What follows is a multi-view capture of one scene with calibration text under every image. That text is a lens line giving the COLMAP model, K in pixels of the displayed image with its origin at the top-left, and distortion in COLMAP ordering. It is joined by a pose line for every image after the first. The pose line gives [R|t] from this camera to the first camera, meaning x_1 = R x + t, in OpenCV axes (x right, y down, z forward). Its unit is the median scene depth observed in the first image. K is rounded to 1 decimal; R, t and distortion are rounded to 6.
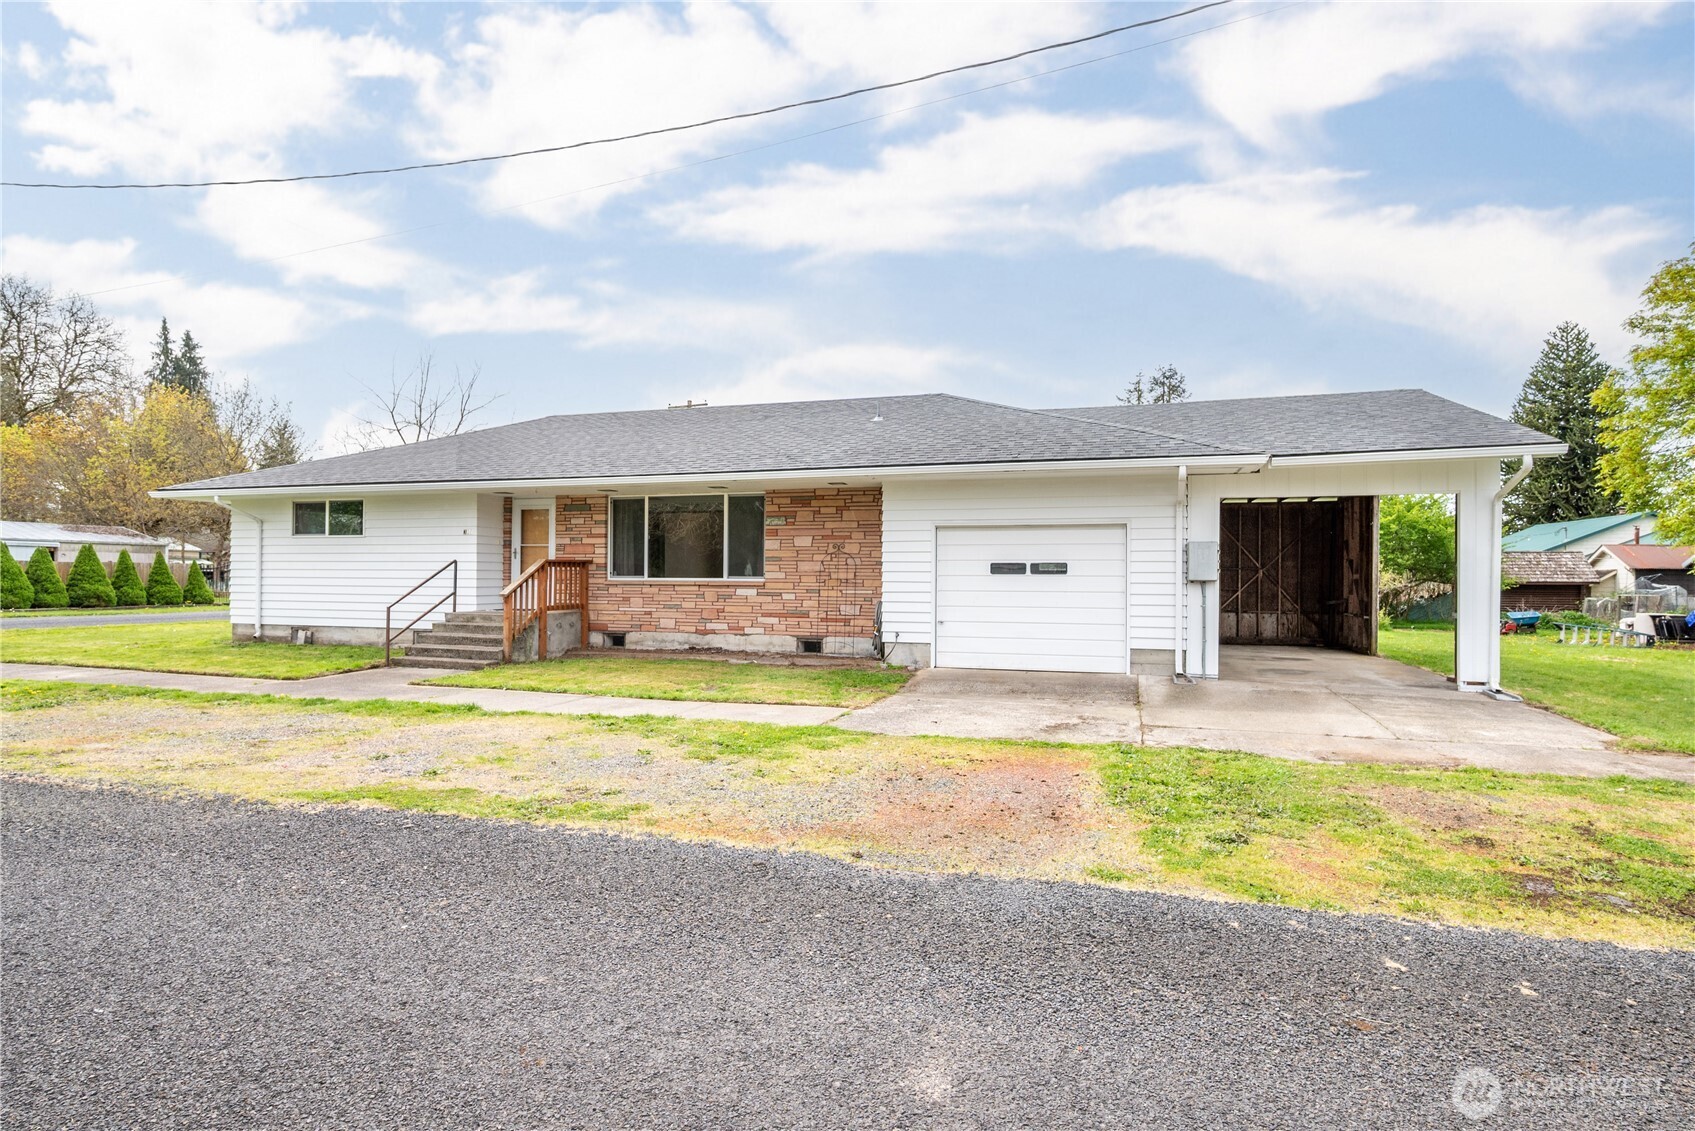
lens RADIAL K [[827.1, 0, 847.5], [0, 827.1, 565.5], [0, 0, 1]] dist [0.002097, 0.000158]
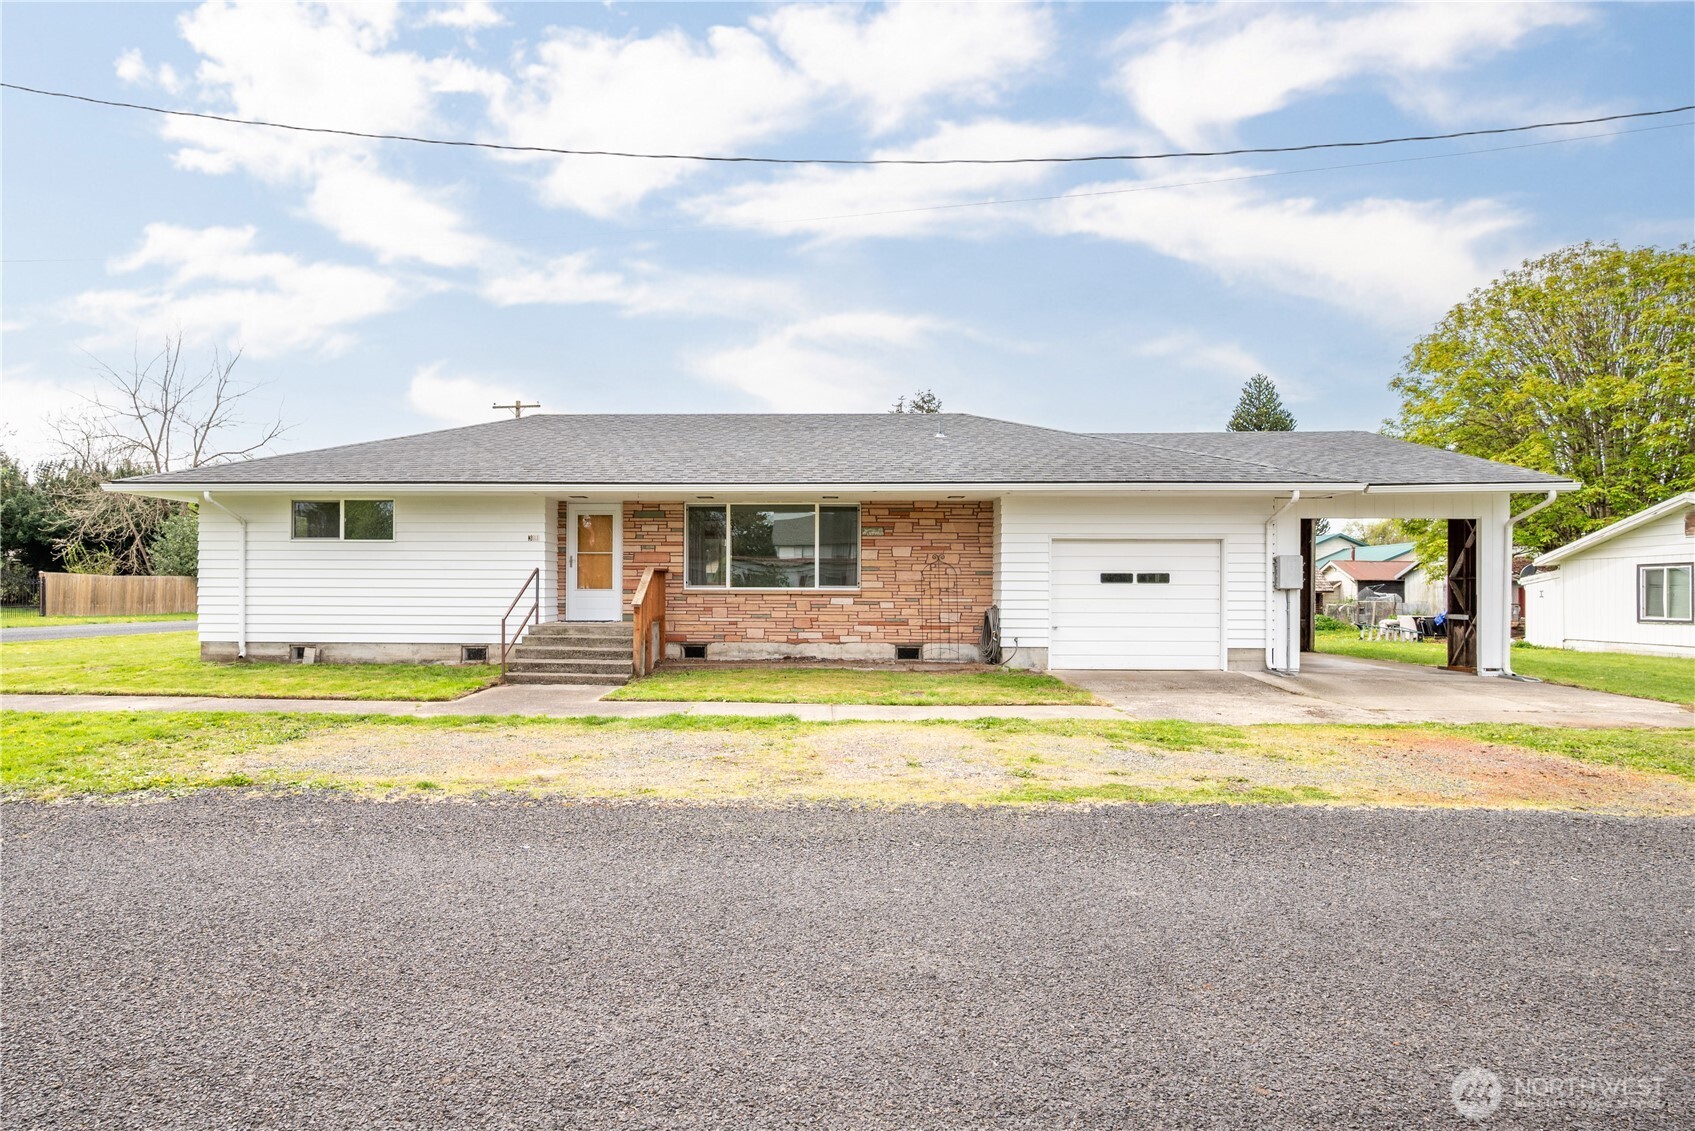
lens RADIAL K [[816.5, 0, 847.4], [0, 816.5, 571.3], [0, 0, 1]] dist [0.001072, 0.000569]
pose [[0.969481, 0.003653, 0.245139, -0.356253], [-0.002070, 0.999975, -0.006715, 0.002257], [-0.245158, 0.006003, 0.969465, 0.026138]]
